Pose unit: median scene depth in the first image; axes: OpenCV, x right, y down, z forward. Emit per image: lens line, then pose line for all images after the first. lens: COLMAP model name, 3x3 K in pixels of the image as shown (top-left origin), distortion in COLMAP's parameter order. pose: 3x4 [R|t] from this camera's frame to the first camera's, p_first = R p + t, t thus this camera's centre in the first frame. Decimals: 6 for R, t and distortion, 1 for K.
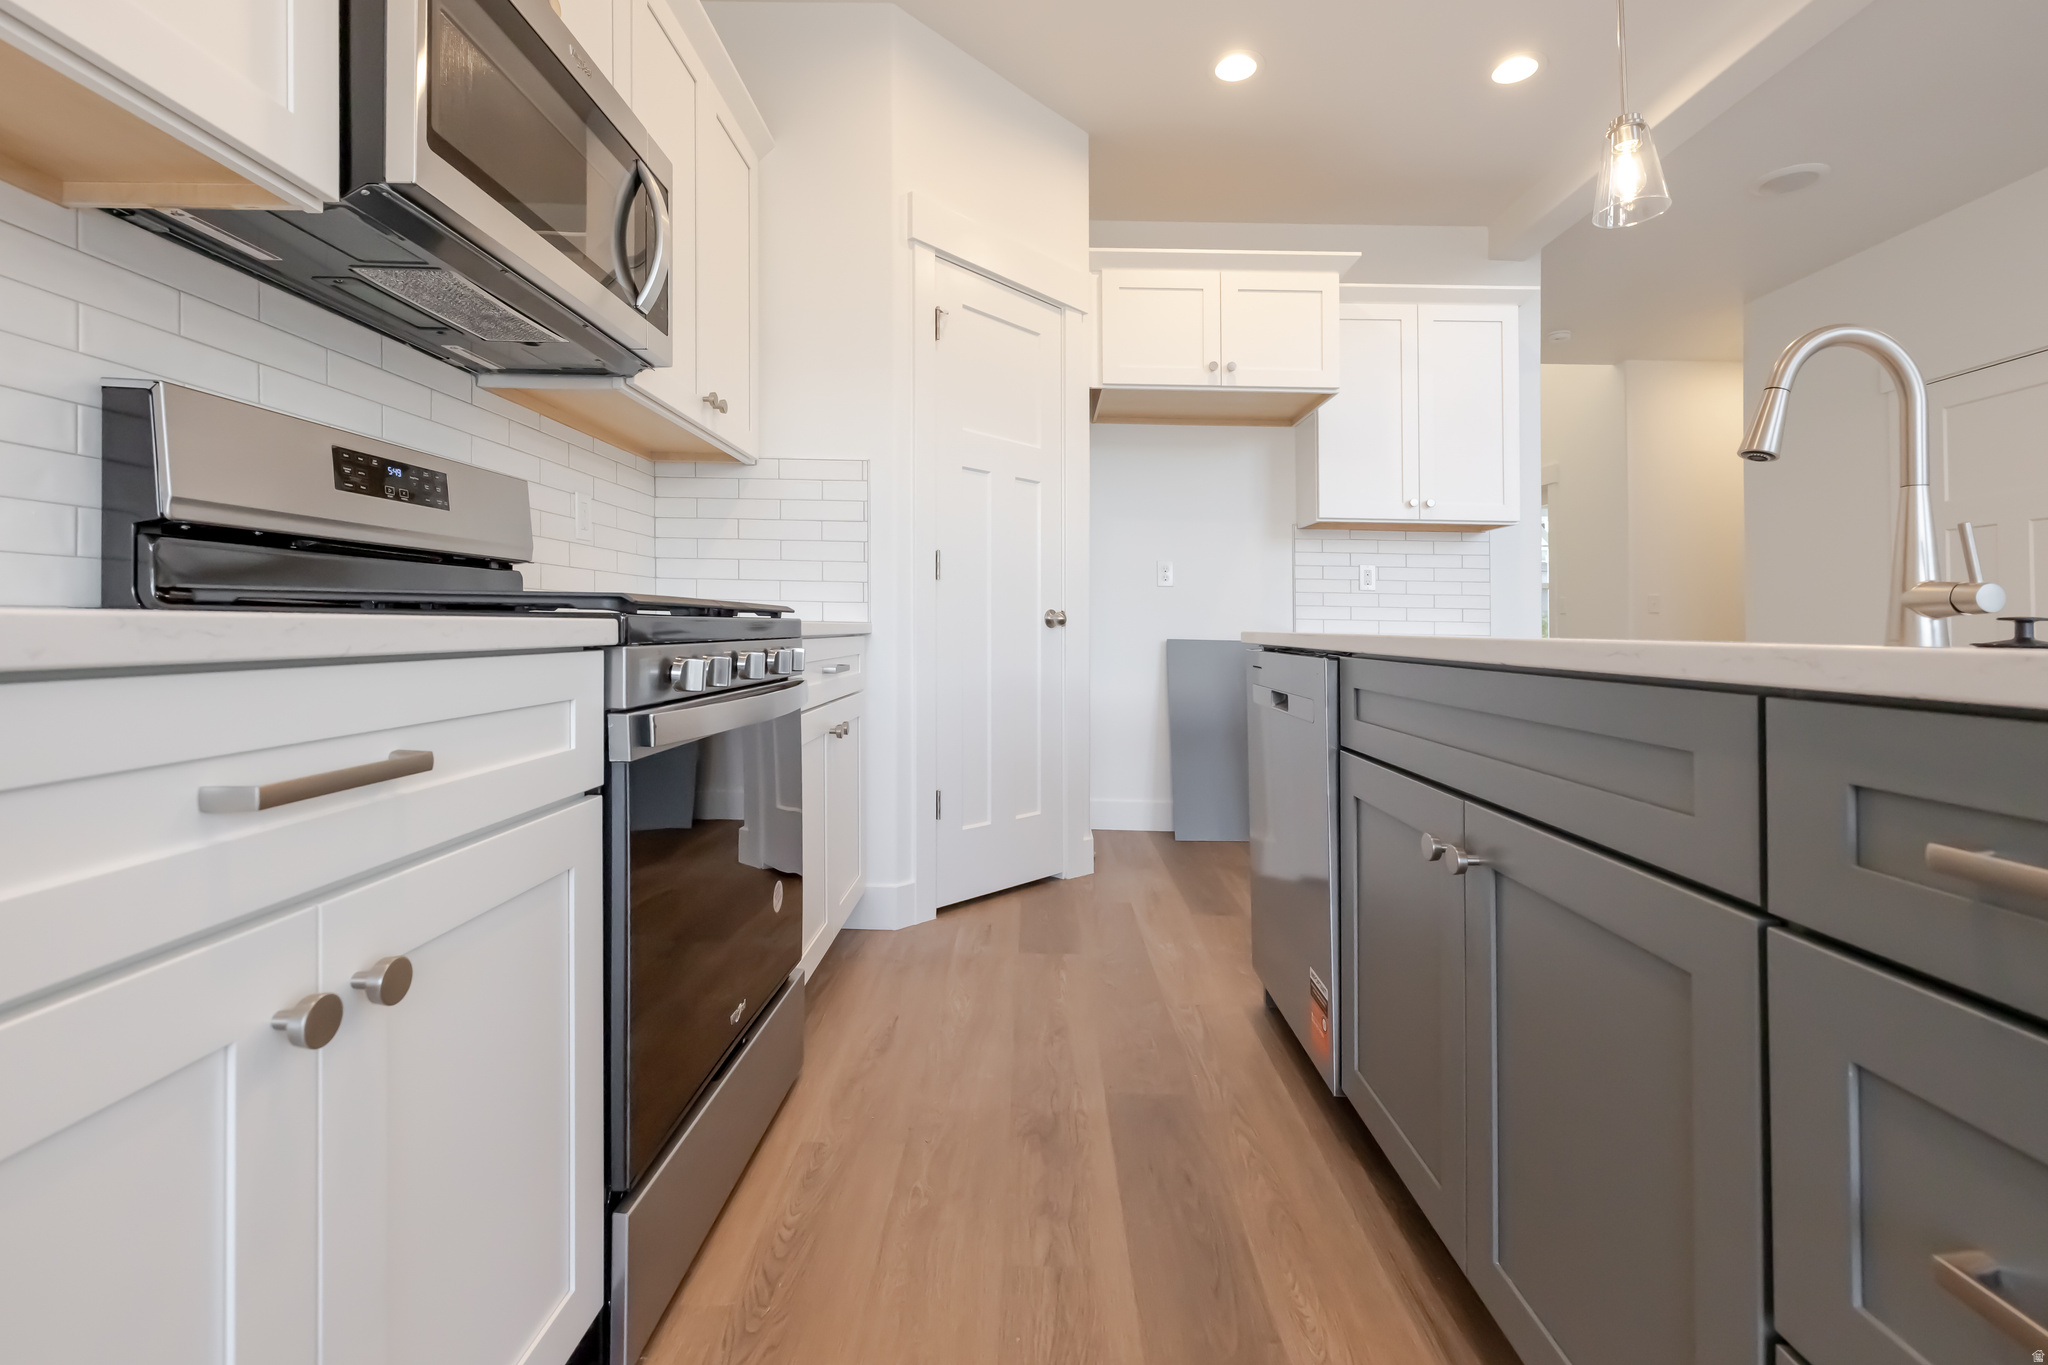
lens RADIAL K [[895.2, 0, 1011.4], [0, 895.2, 654.1], [0, 0, 1]] dist [-0.012376, -0.000060]
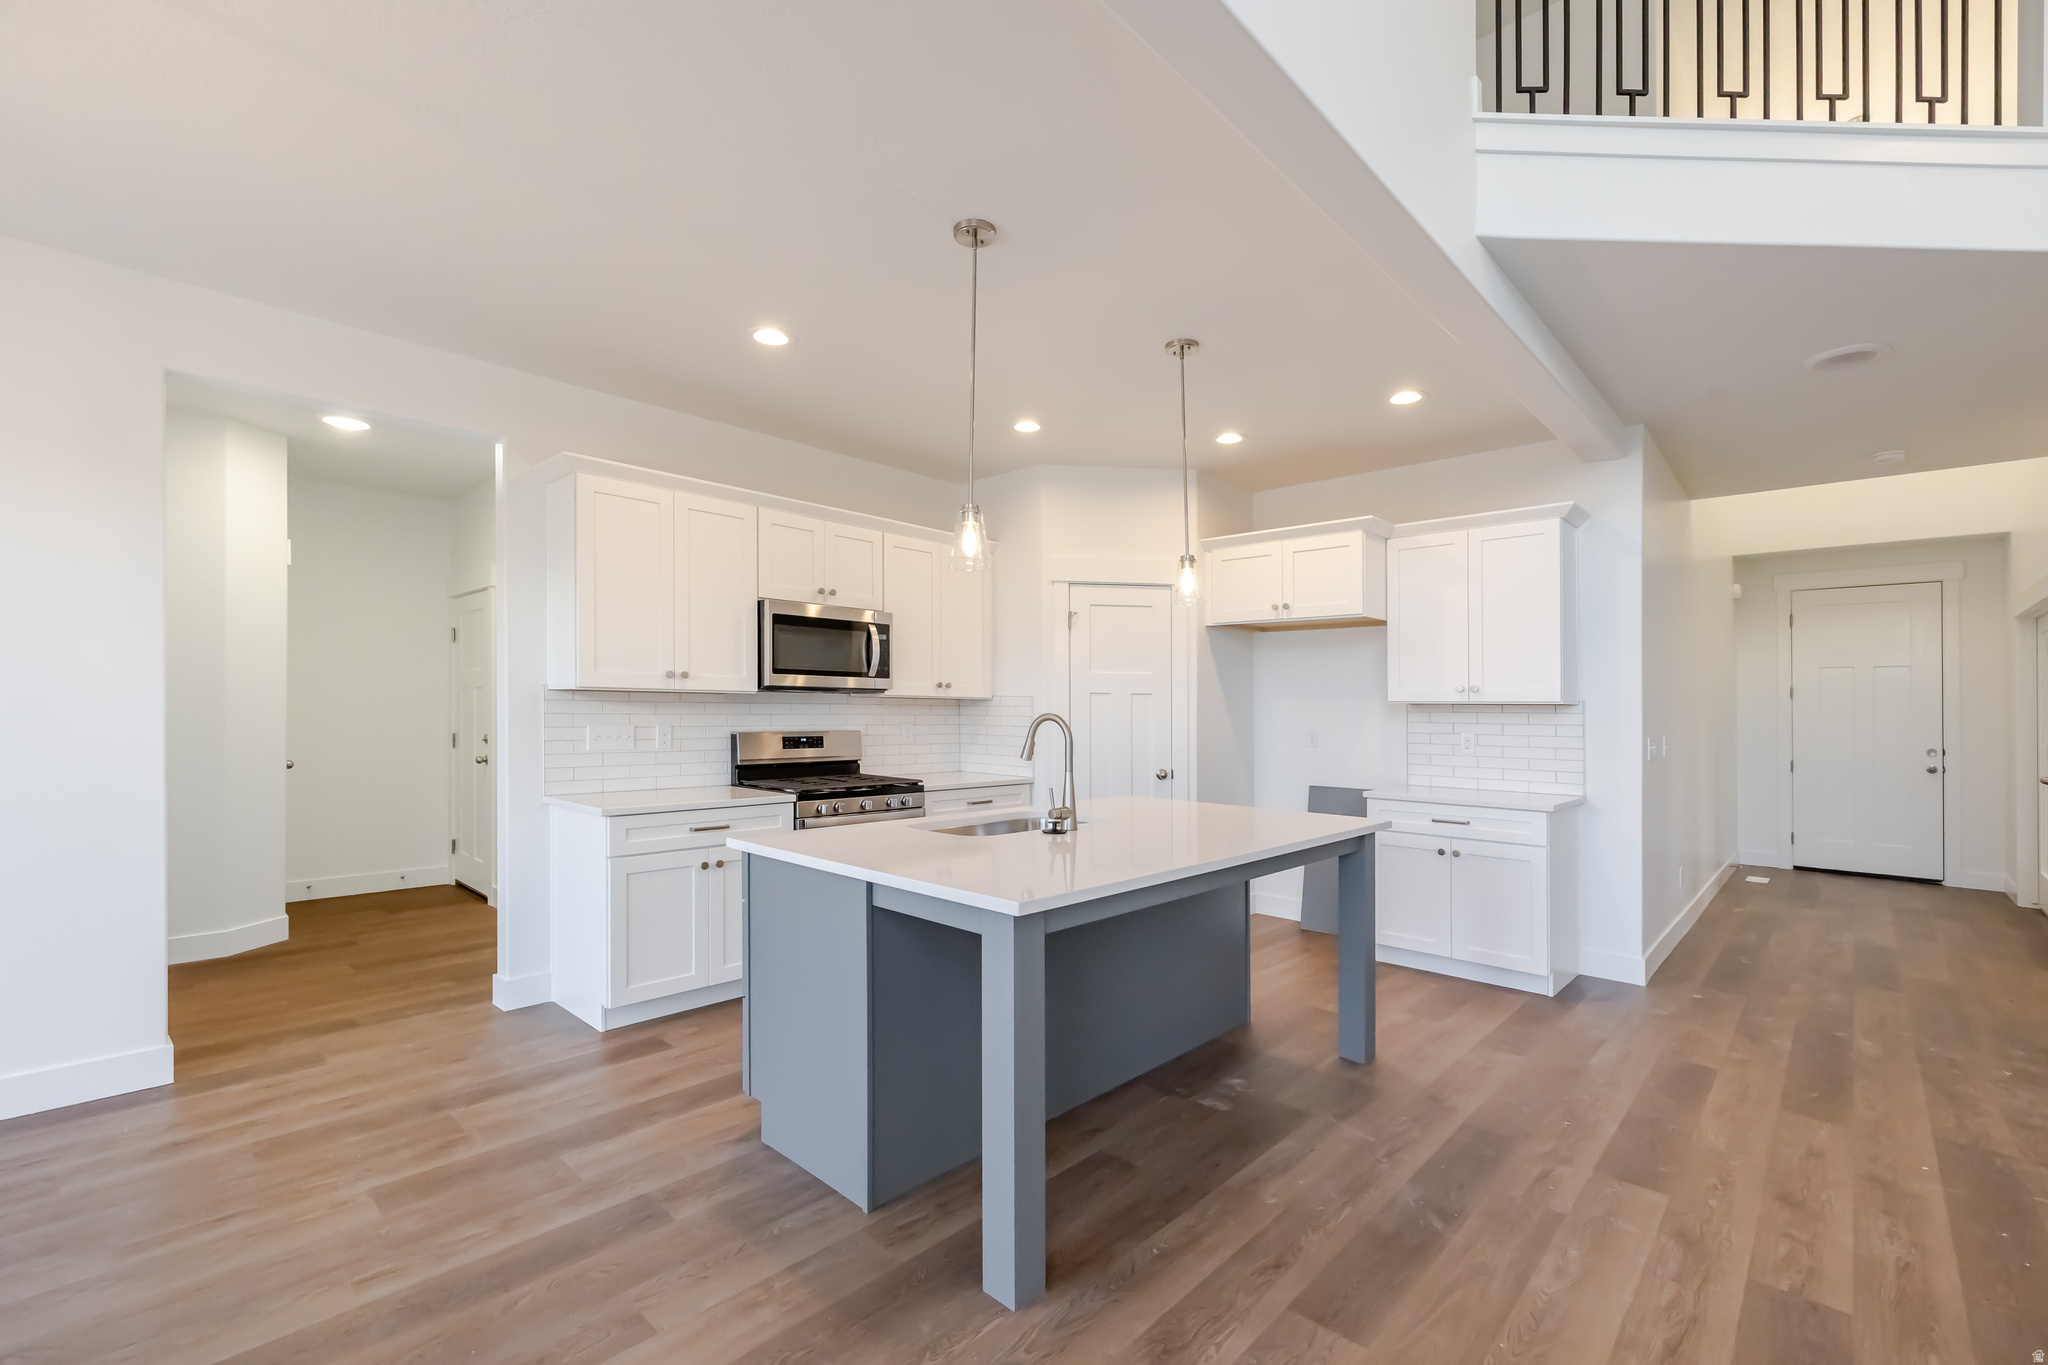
lens RADIAL K [[874.2, 0, 1015.9], [0, 874.2, 710.3], [0, 0, 1]] dist [0.000247, 0.000075]
pose [[0.740260, -0.002192, -0.672317, 1.668331], [-0.021392, 0.999412, -0.026812, -0.191712], [0.671980, 0.034230, 0.739778, -0.717544]]
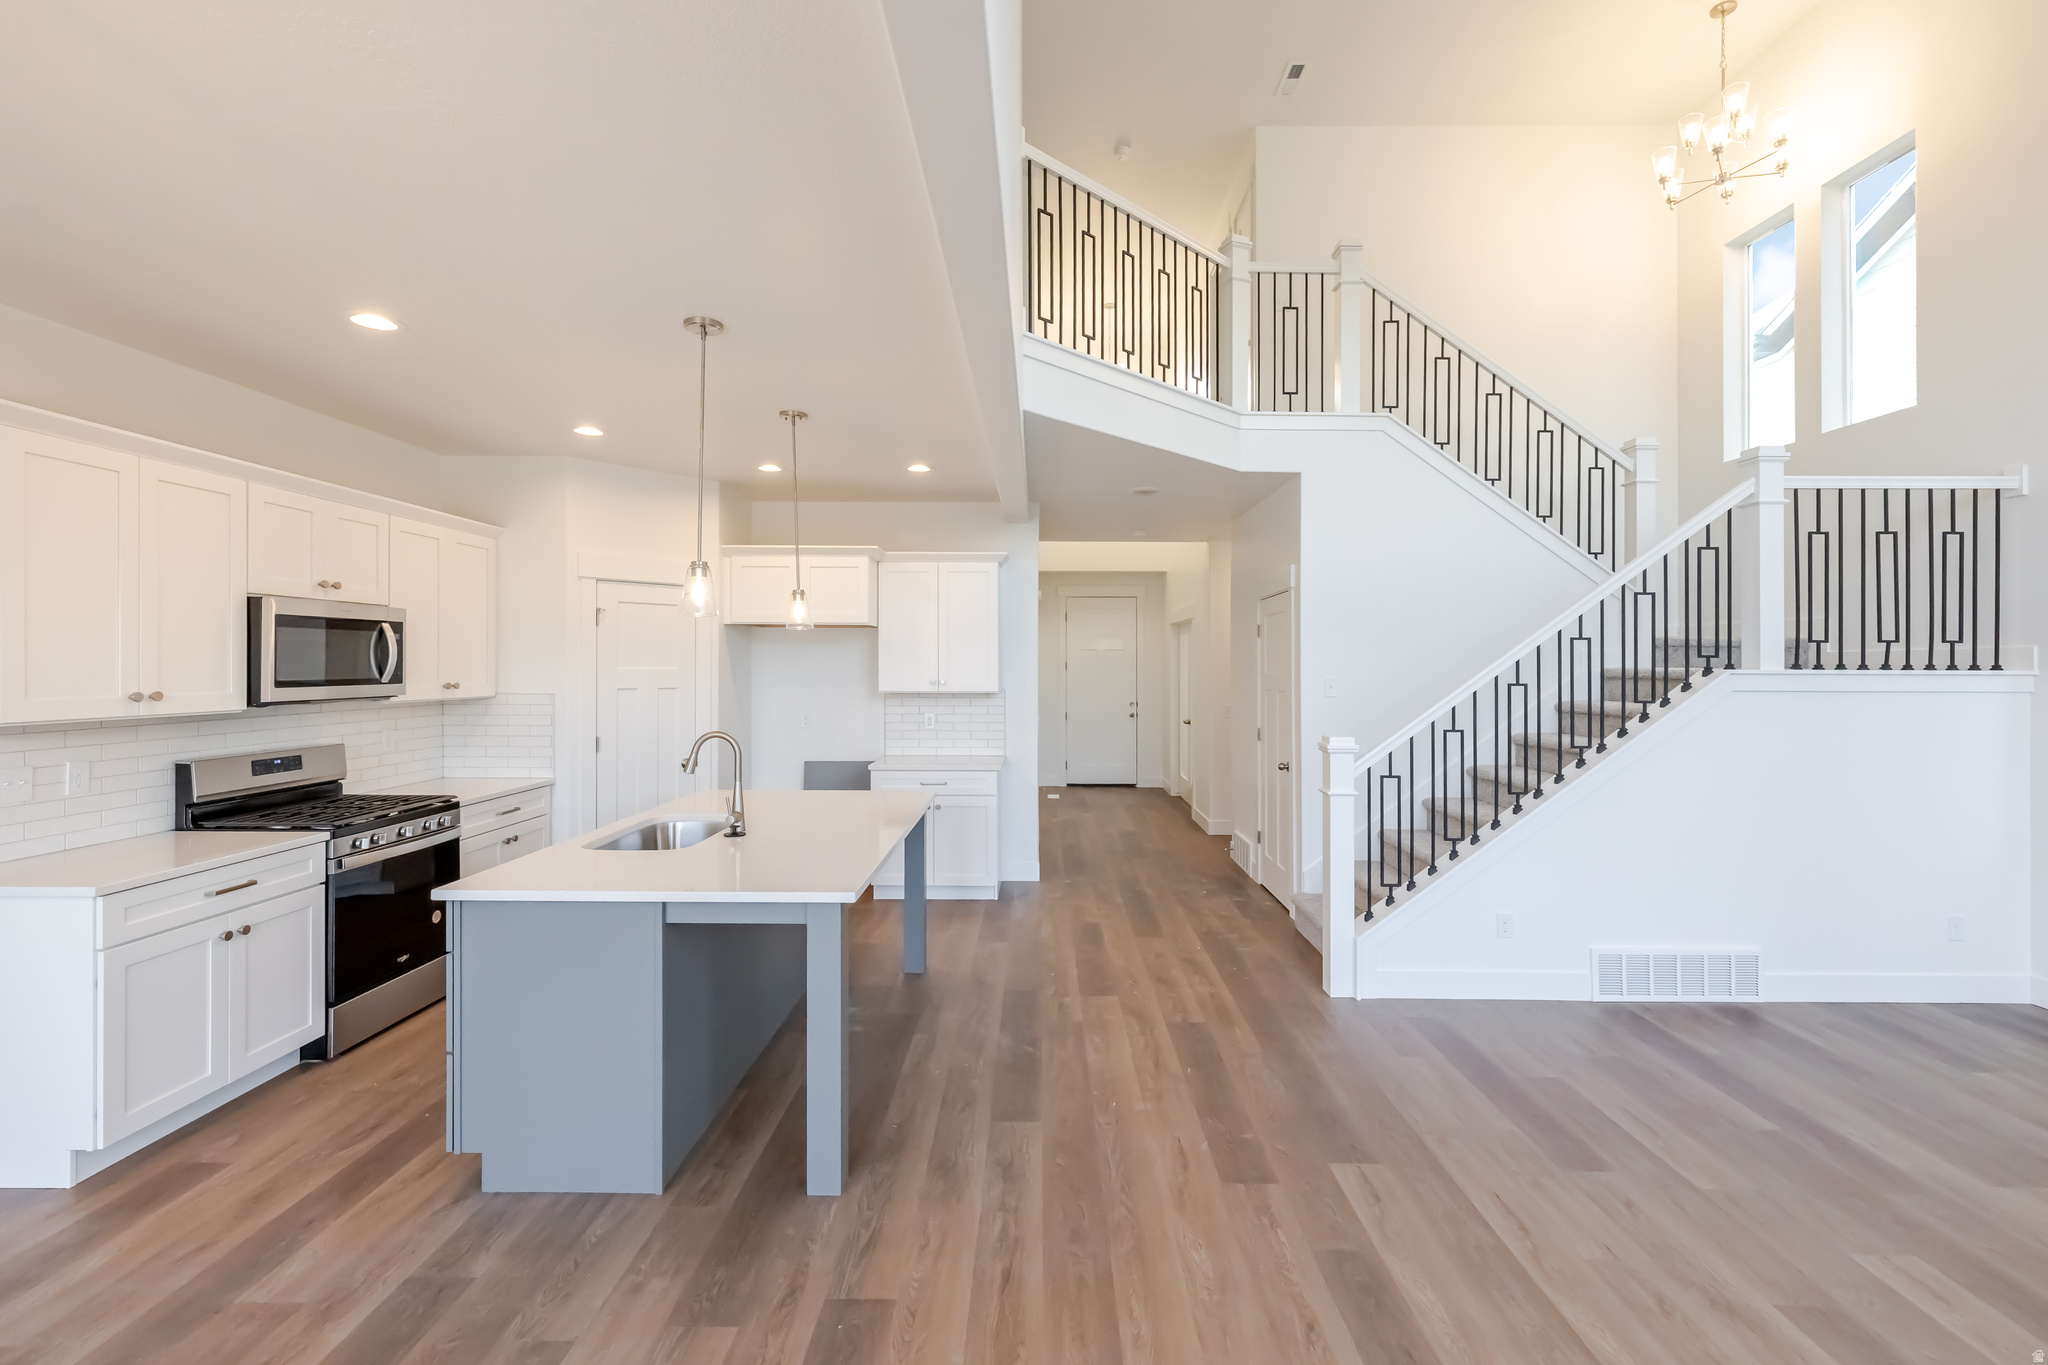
lens RADIAL K [[888.5, 0, 1035.9], [0, 888.5, 660.5], [0, 0, 1]] dist [0.001286, 0.000083]
pose [[0.999789, -0.008225, 0.018815, 1.249974], [0.008821, 0.999454, -0.031851, -0.320024], [-0.018543, 0.032010, 0.999316, -1.405959]]
